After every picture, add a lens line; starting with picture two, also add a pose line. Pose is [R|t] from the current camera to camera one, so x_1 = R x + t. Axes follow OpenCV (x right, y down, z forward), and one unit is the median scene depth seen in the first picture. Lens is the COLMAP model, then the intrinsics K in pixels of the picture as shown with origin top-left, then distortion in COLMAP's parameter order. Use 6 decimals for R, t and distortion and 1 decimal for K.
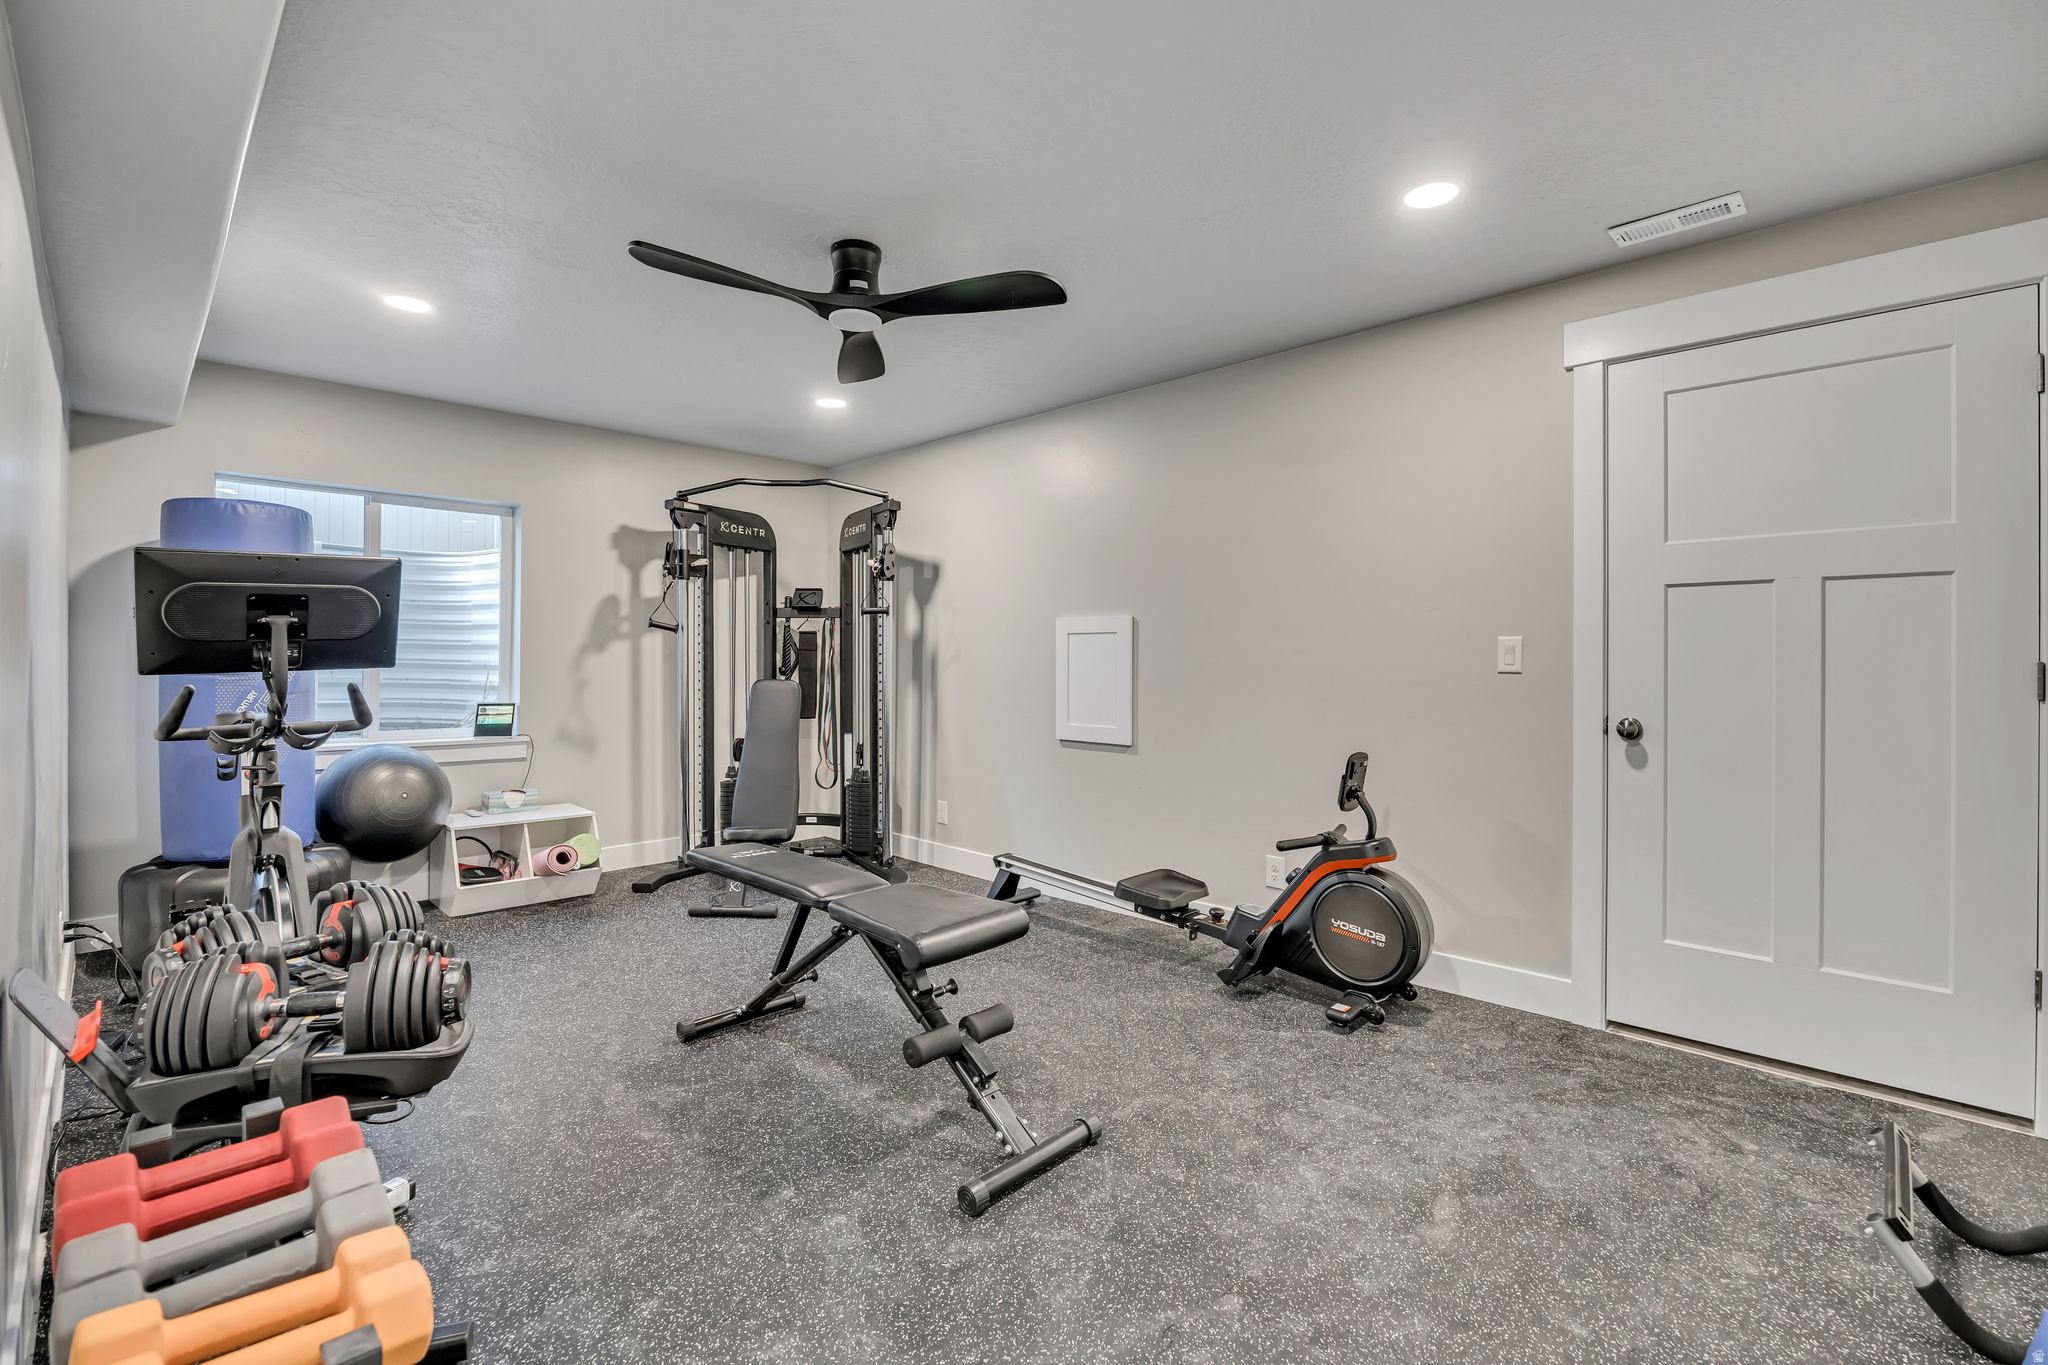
lens RADIAL K [[915.6, 0, 1020.7], [0, 915.6, 667.9], [0, 0, 1]] dist [-0.003799, -0.000397]
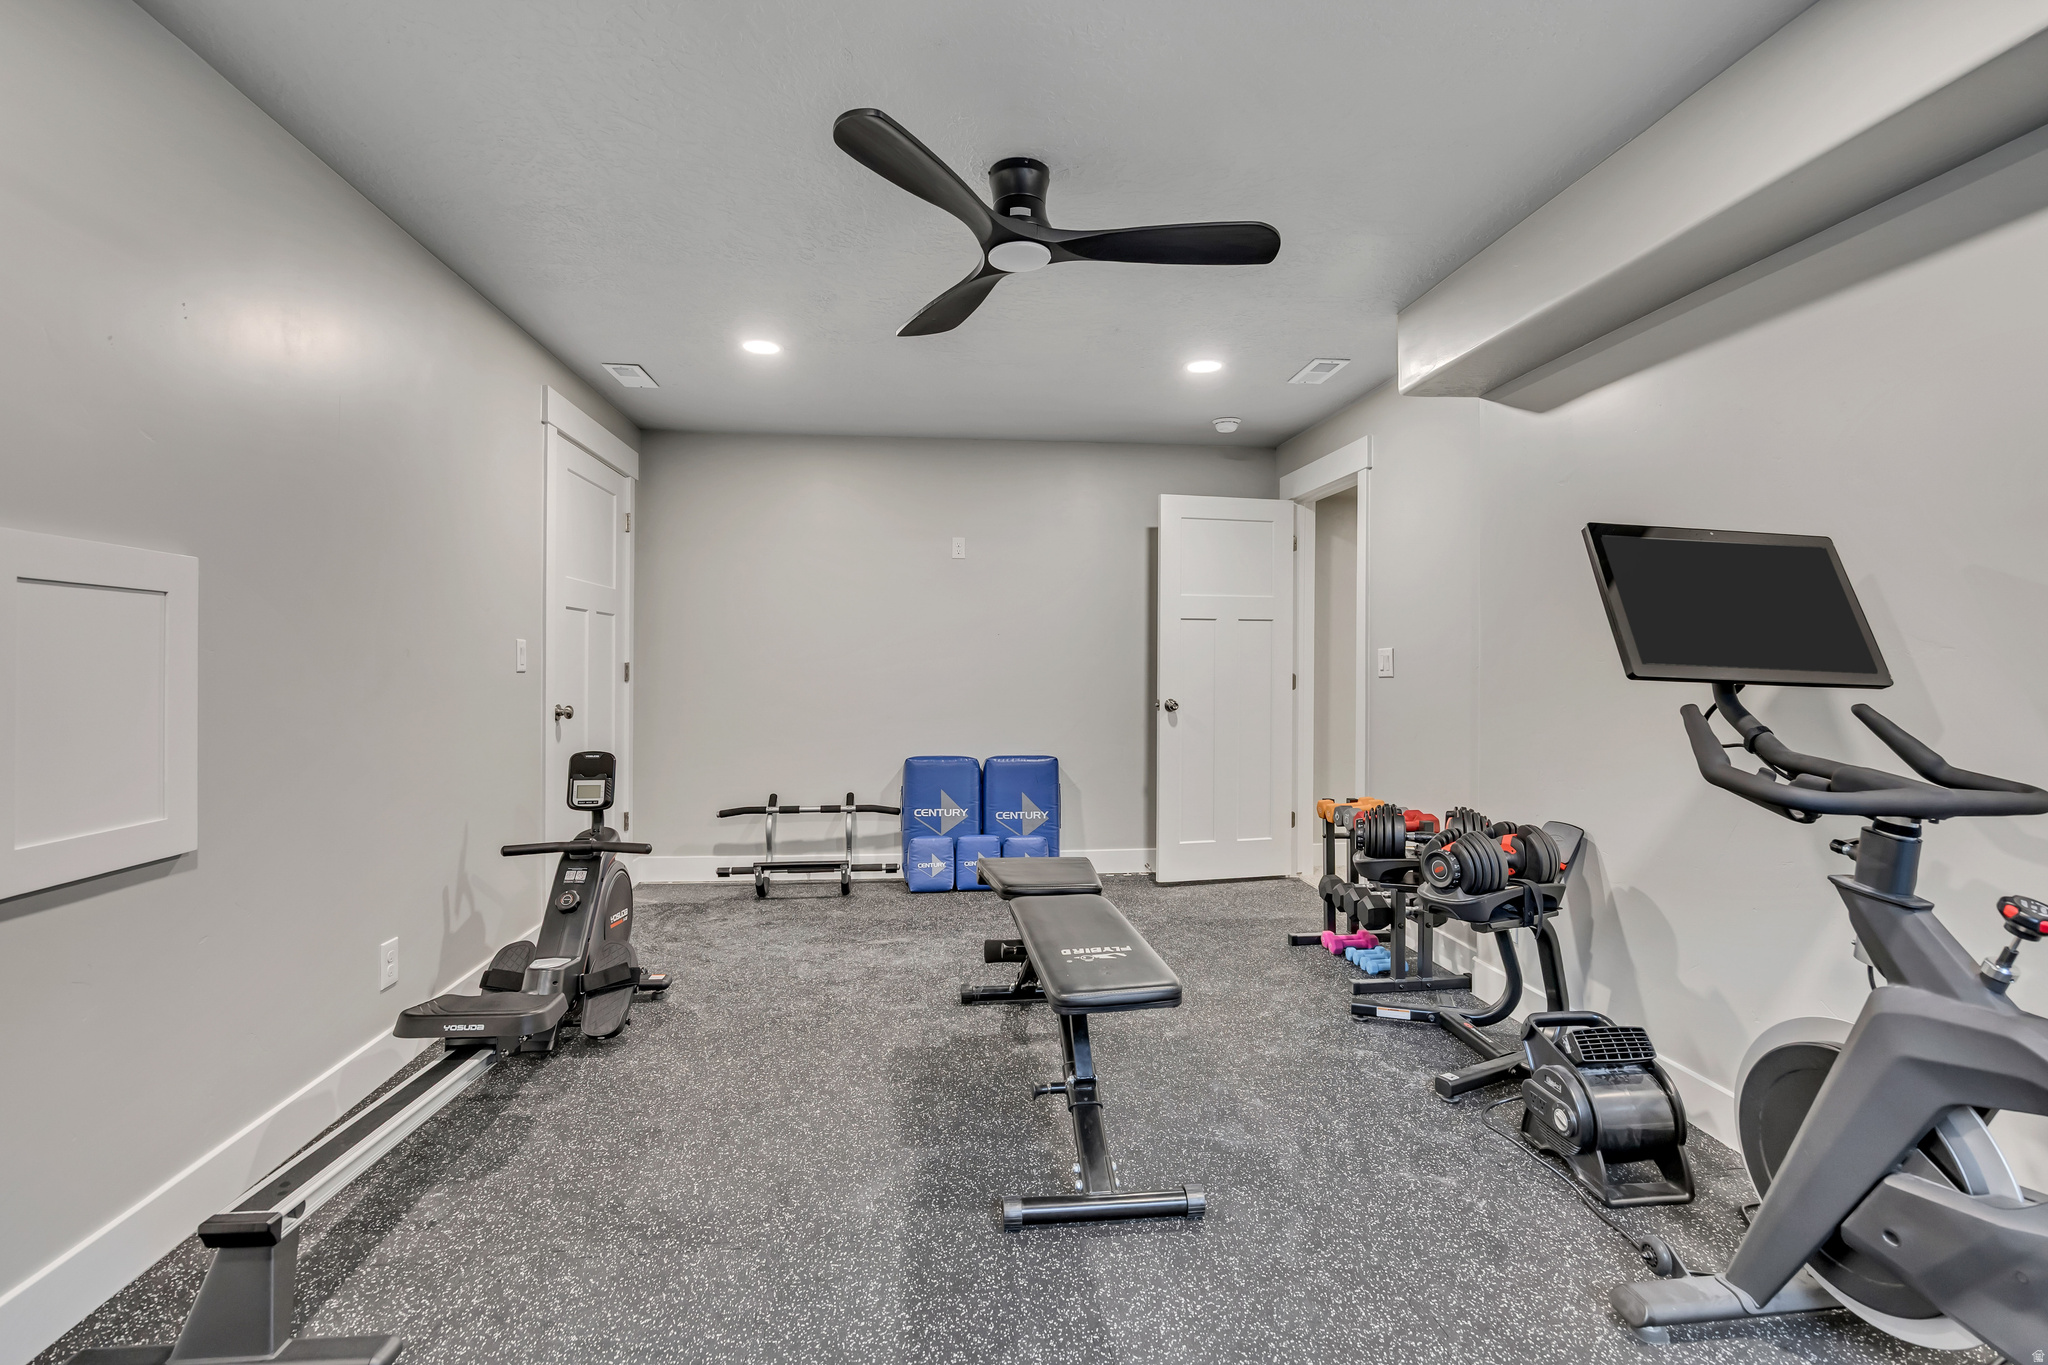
lens RADIAL K [[915.6, 0, 1025.4], [0, 915.6, 672.6], [0, 0, 1]] dist [-0.003799, -0.000397]
pose [[-0.780424, -0.008219, 0.625197, -0.801446], [-0.000399, 0.999920, 0.012647, -0.010705], [-0.625251, 0.009620, -0.780364, 1.859767]]
